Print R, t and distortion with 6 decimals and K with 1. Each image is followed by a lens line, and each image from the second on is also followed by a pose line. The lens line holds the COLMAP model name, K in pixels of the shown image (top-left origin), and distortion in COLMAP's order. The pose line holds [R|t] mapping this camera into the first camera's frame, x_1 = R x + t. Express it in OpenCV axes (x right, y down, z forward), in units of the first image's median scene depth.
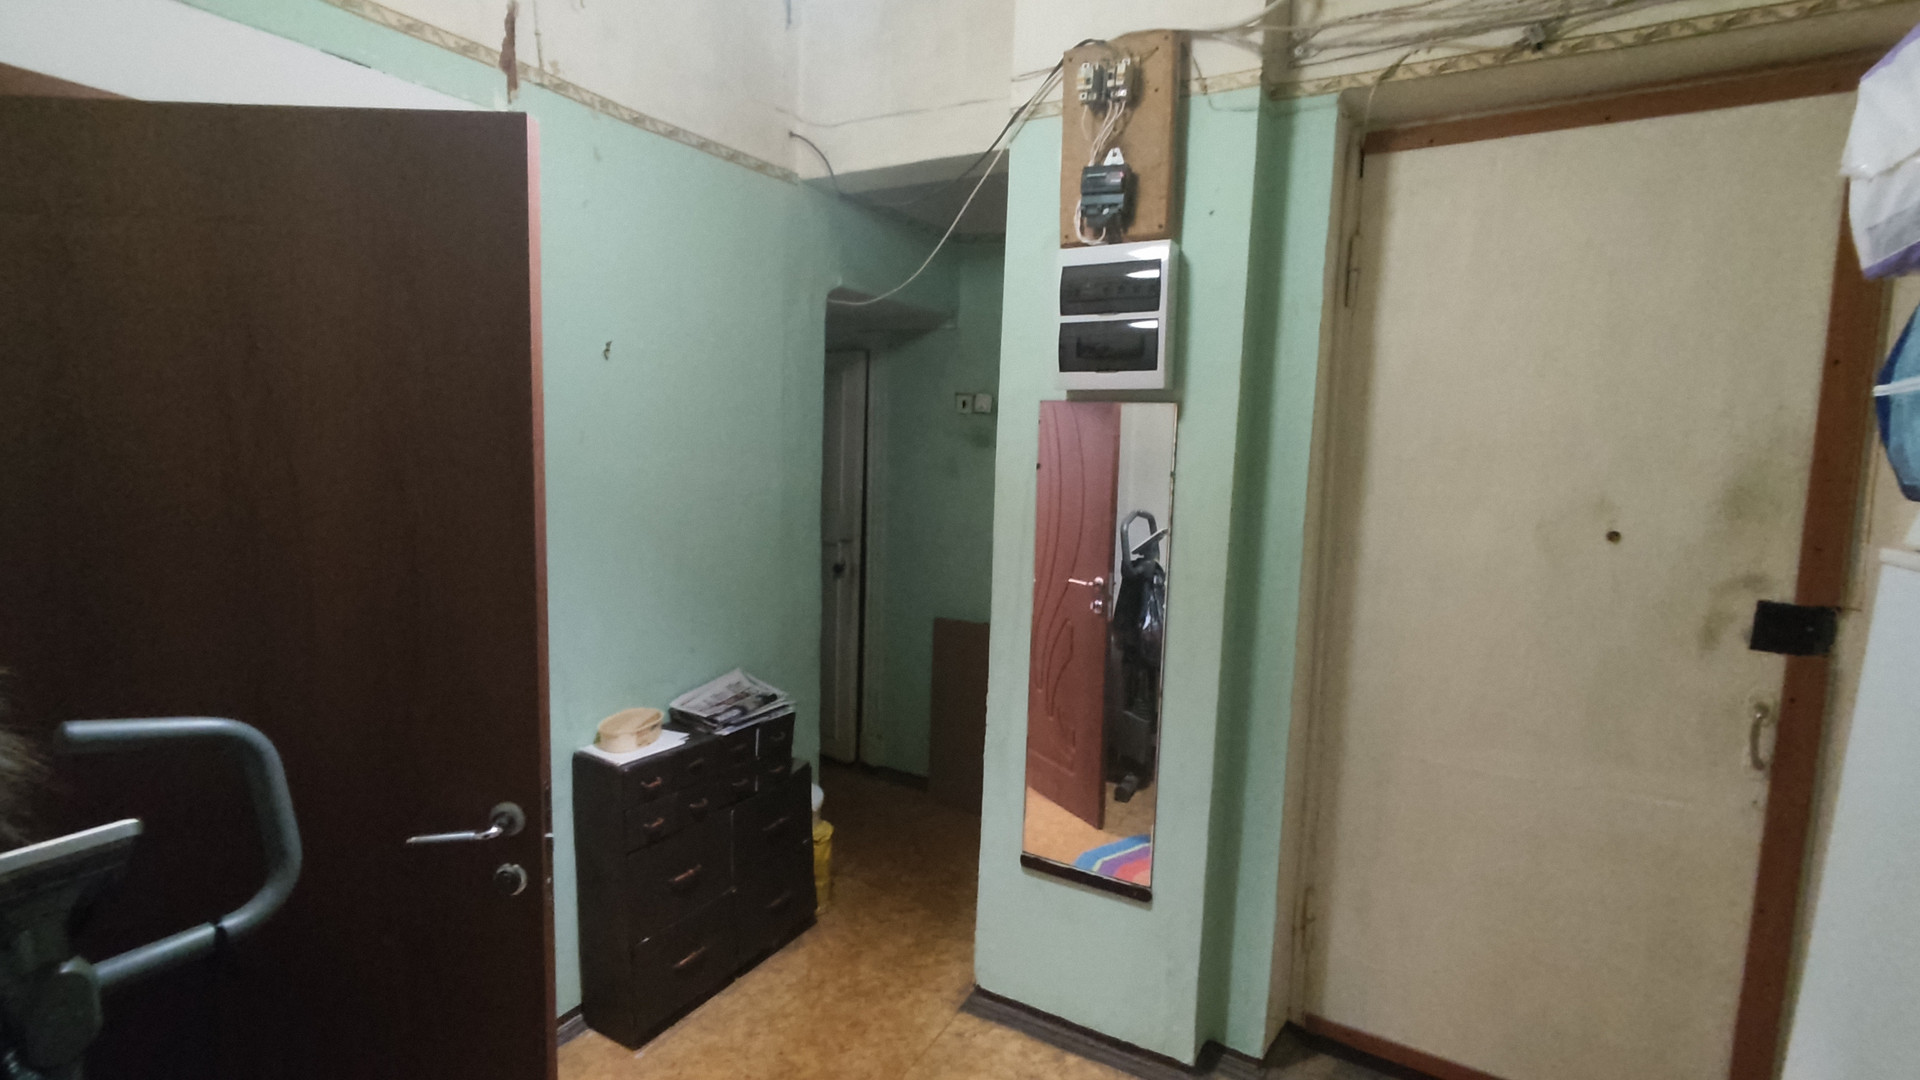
lens RADIAL K [[886.1, 0, 943.6], [0, 886.1, 528.6], [0, 0, 1]] dist [-0.005648, 0.002724]
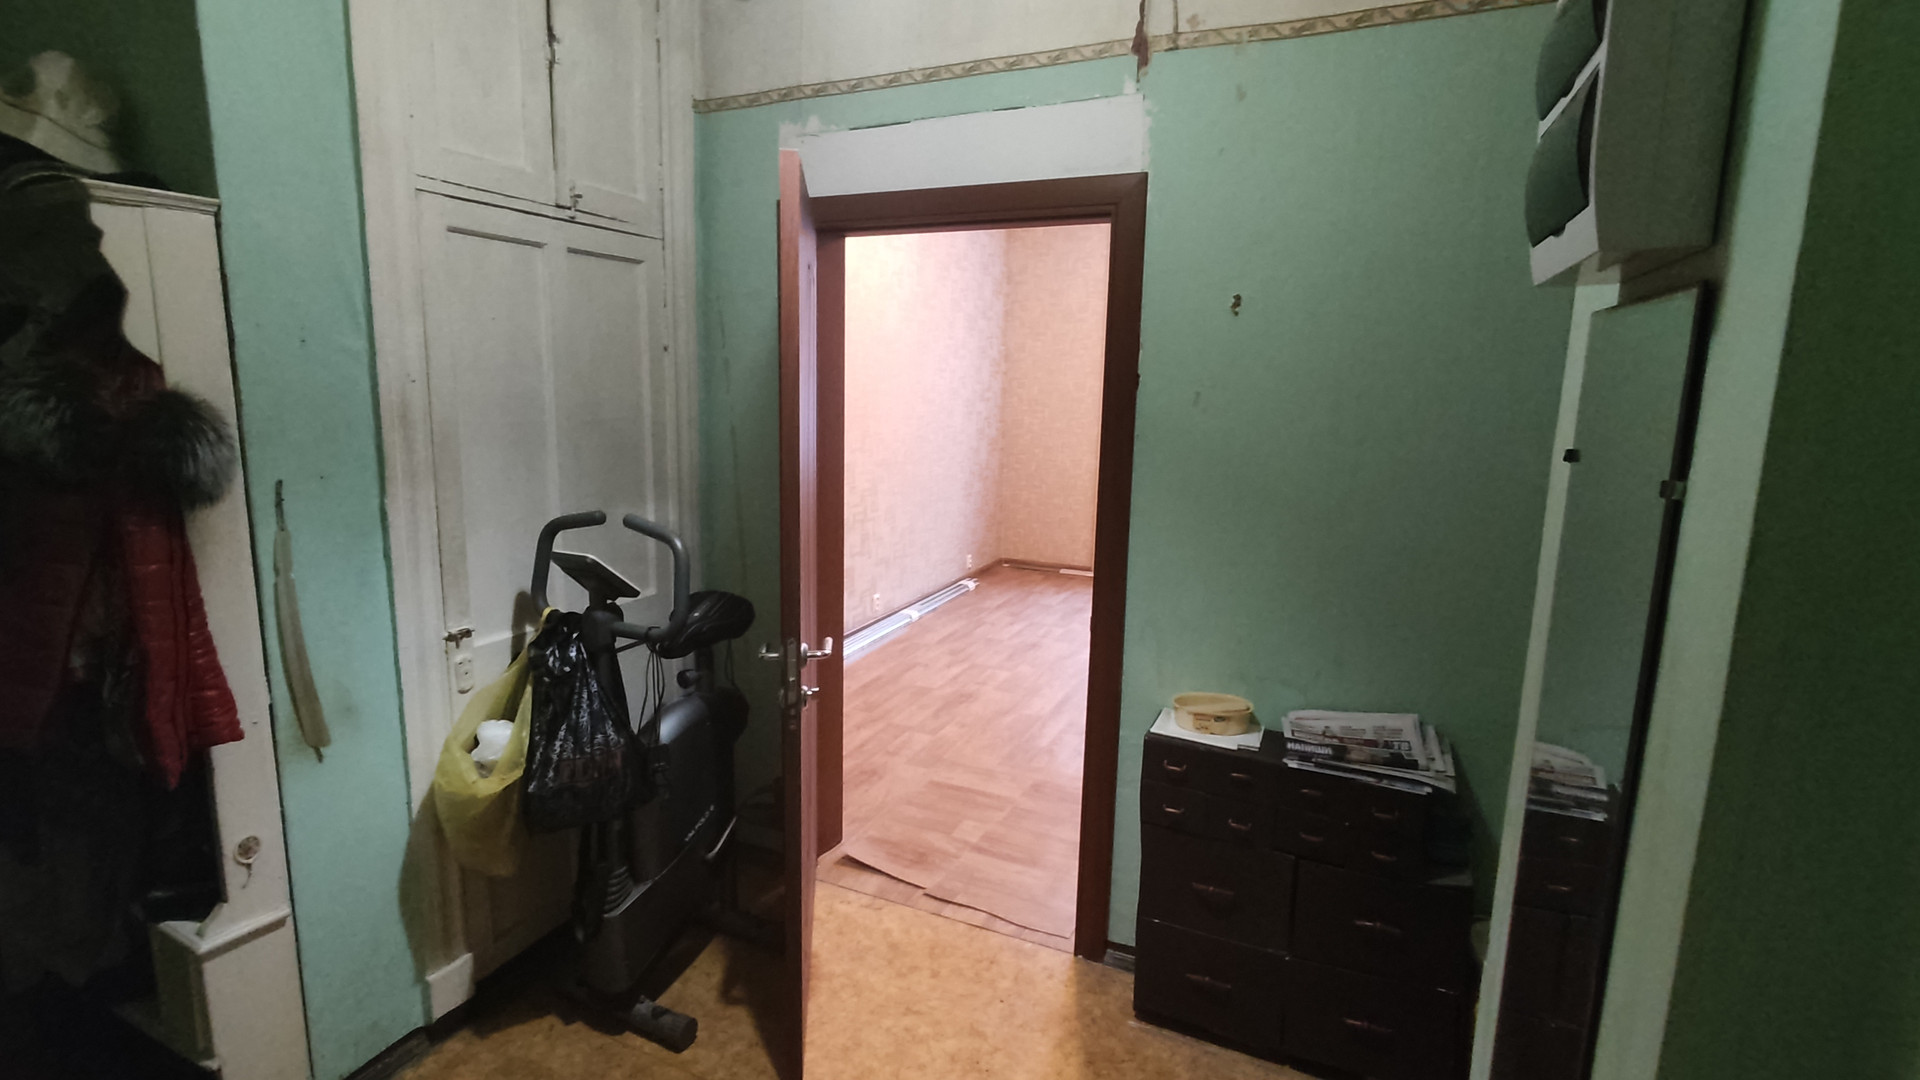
lens RADIAL K [[886.1, 0, 952.3], [0, 886.1, 522.2], [0, 0, 1]] dist [-0.005648, 0.002724]
pose [[0.106480, 0.136921, -0.984842, 0.521867], [-0.120283, 0.984973, 0.123934, -0.055589], [0.987013, 0.105264, 0.121349, 0.605907]]
